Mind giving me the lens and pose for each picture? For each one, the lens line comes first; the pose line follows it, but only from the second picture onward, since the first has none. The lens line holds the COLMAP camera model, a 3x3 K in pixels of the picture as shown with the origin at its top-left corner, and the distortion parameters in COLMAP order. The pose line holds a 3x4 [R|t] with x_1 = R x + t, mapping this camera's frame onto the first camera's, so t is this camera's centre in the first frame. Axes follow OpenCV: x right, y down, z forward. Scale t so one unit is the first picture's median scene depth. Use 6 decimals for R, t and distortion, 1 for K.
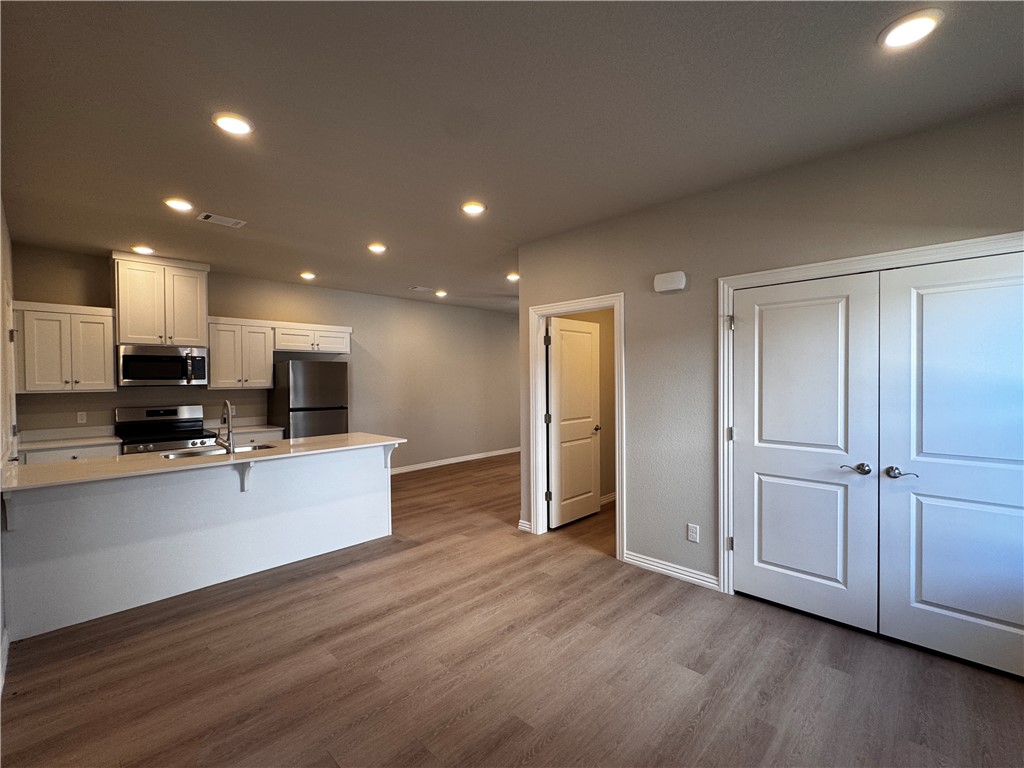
lens RADIAL K [[449.8, 0, 512.0], [0, 449.8, 384.0], [0, 0, 1]] dist [-0.001478, -0.000036]
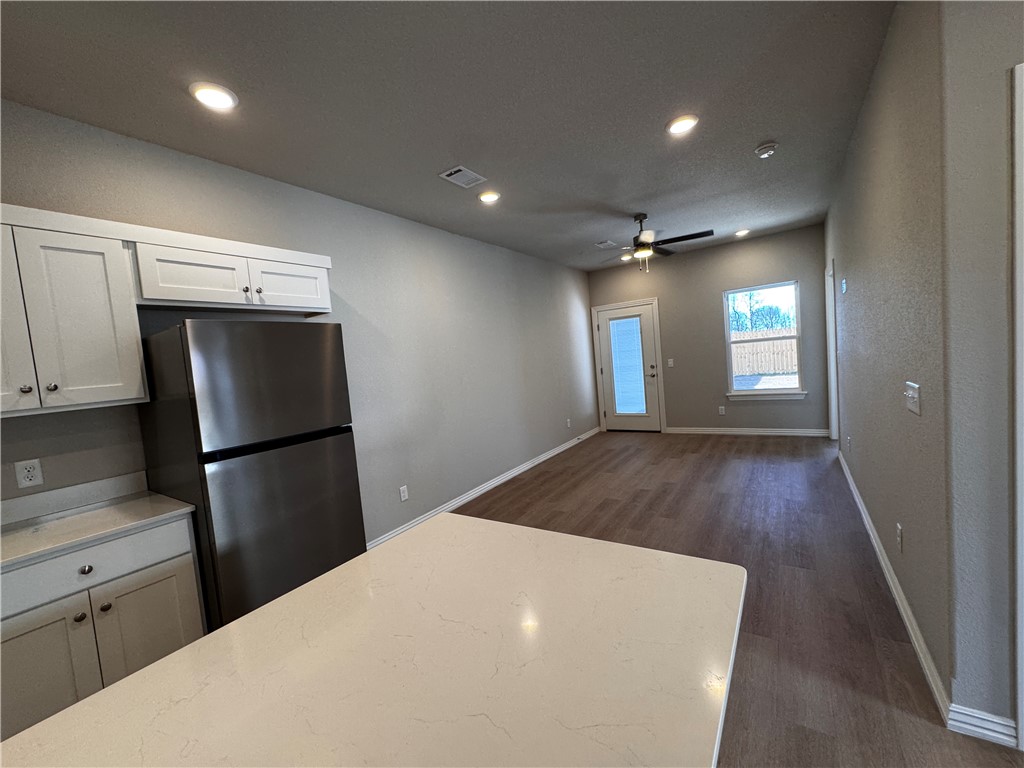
lens RADIAL K [[410.7, 0, 512.0], [0, 410.7, 384.0], [0, 0, 1]] dist [-0.000248, -0.000373]
pose [[0.981463, -0.091990, 0.168134, -0.307113], [0.084729, 0.995155, 0.049877, 0.003355], [-0.171907, -0.034707, 0.984502, 0.648214]]
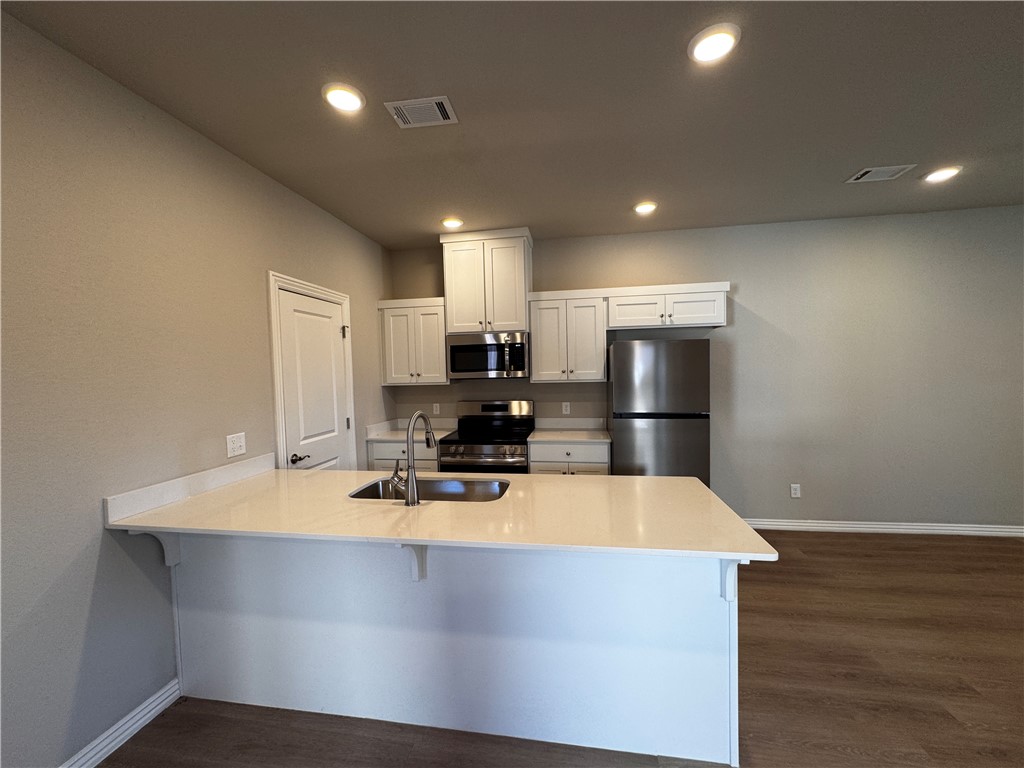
lens RADIAL K [[410.7, 0, 512.0], [0, 410.7, 384.0], [0, 0, 1]] dist [-0.000248, -0.000373]
pose [[0.567727, 0.024238, -0.822860, -0.077843], [0.007892, 0.999360, 0.034882, -0.011876], [0.823179, -0.026297, 0.567172, 0.536399]]
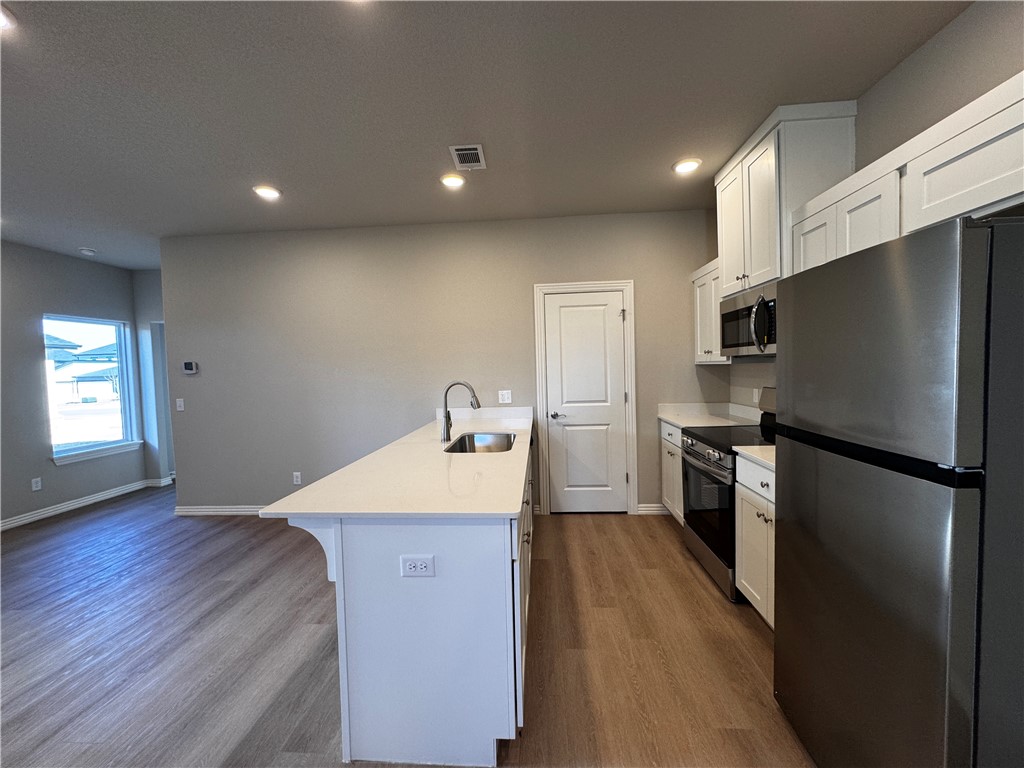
lens RADIAL K [[410.7, 0, 512.0], [0, 410.7, 384.0], [0, 0, 1]] dist [-0.000248, -0.000373]
pose [[-0.766523, 0.059278, -0.639475, -0.144817], [0.028373, 0.997885, 0.058492, -0.000116], [0.641590, 0.026691, -0.766583, 1.124664]]
